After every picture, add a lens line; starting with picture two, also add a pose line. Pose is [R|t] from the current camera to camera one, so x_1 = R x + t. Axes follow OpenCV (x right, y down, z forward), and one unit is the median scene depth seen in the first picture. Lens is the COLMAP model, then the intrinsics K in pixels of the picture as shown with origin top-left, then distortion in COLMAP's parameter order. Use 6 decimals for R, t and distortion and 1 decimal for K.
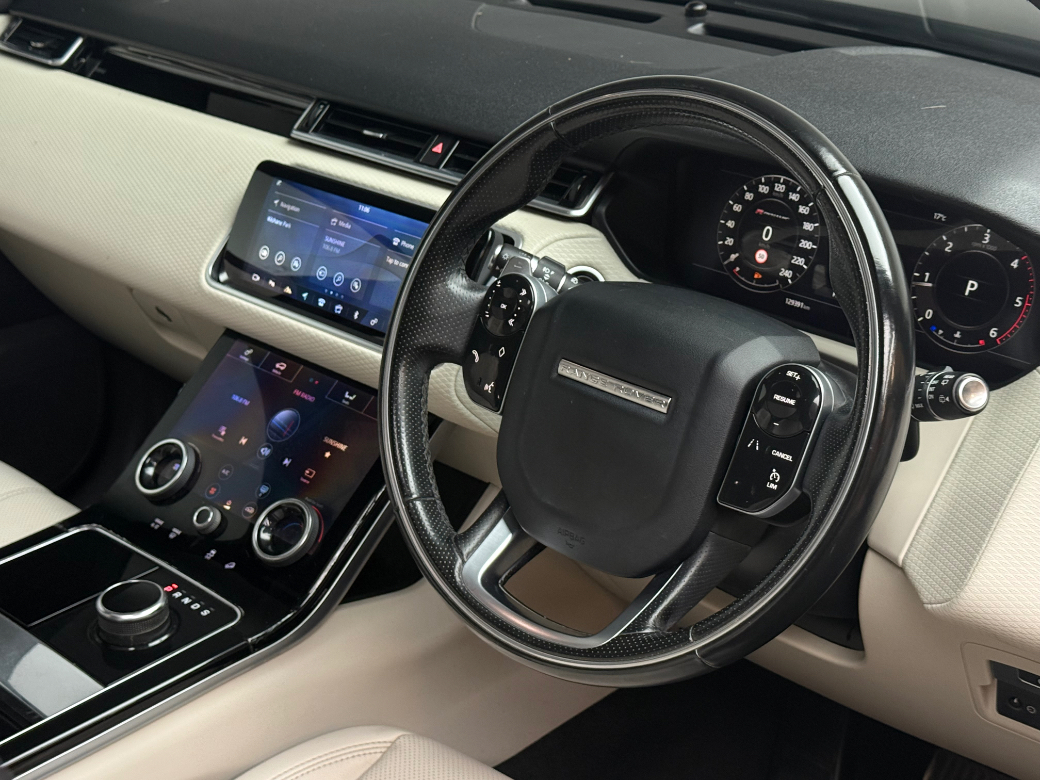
lens RADIAL K [[1541.1, 0, 518.1], [0, 1541.1, 391.0], [0, 0, 1]] dist [-0.004406, 0.000000]
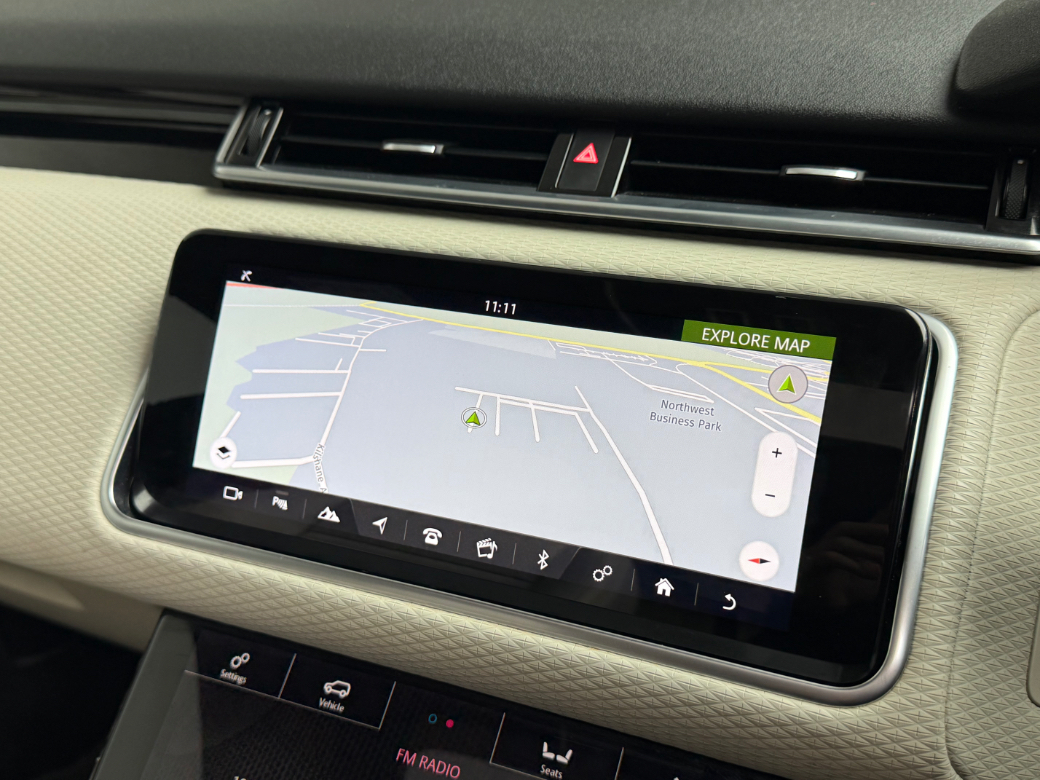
lens RADIAL K [[1141.4, 0, 523.7], [0, 1141.4, 388.1], [0, 0, 1]] dist [0.094916, 0.000000]
pose [[0.948449, -0.165826, 0.270084, -0.174219], [0.165826, 0.985887, 0.022987, -0.096678], [-0.270085, 0.022985, 0.962562, 0.656435]]
